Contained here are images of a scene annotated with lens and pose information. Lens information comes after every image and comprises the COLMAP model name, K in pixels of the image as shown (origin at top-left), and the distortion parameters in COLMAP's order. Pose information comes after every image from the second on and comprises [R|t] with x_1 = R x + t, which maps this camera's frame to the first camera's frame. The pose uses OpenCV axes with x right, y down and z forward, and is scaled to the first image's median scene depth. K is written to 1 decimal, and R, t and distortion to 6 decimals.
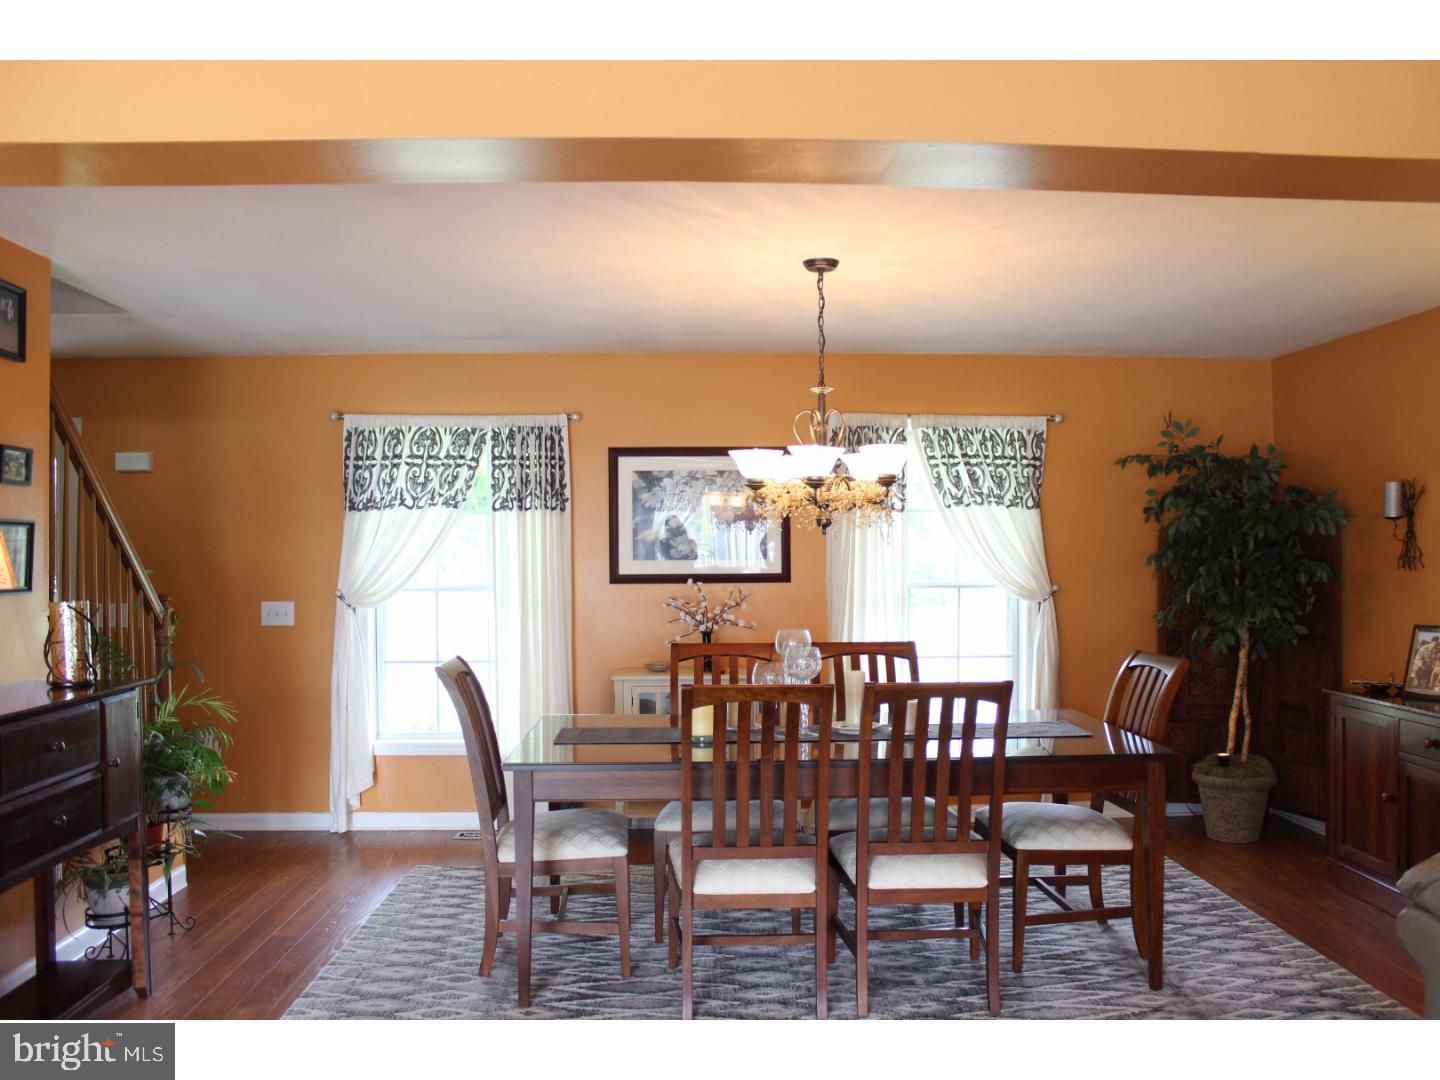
lens RADIAL K [[1197.9, 0, 741.8], [0, 1197.9, 544.4], [0, 0, 1]] dist [-0.168813, 0.159021]
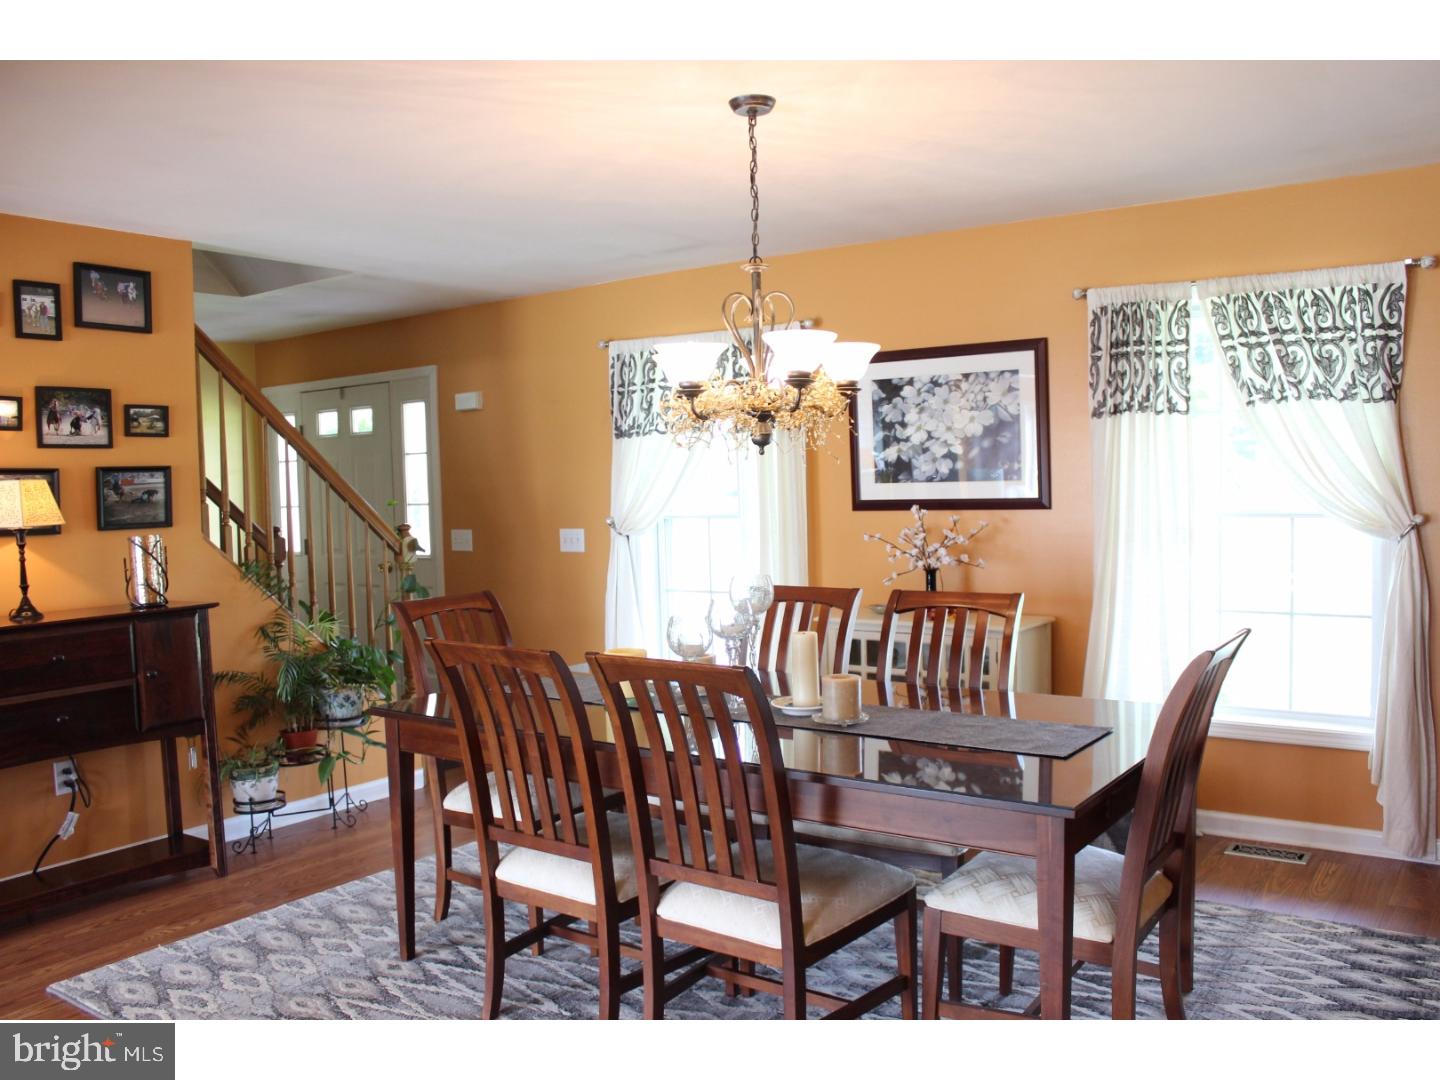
lens RADIAL K [[1197.9, 0, 741.8], [0, 1197.9, 544.4], [0, 0, 1]] dist [-0.168813, 0.159021]
pose [[0.787068, 0.018175, -0.616598, 0.366160], [0.026495, 0.997647, 0.063228, -0.000102], [0.616297, -0.066101, 0.784735, 0.258234]]
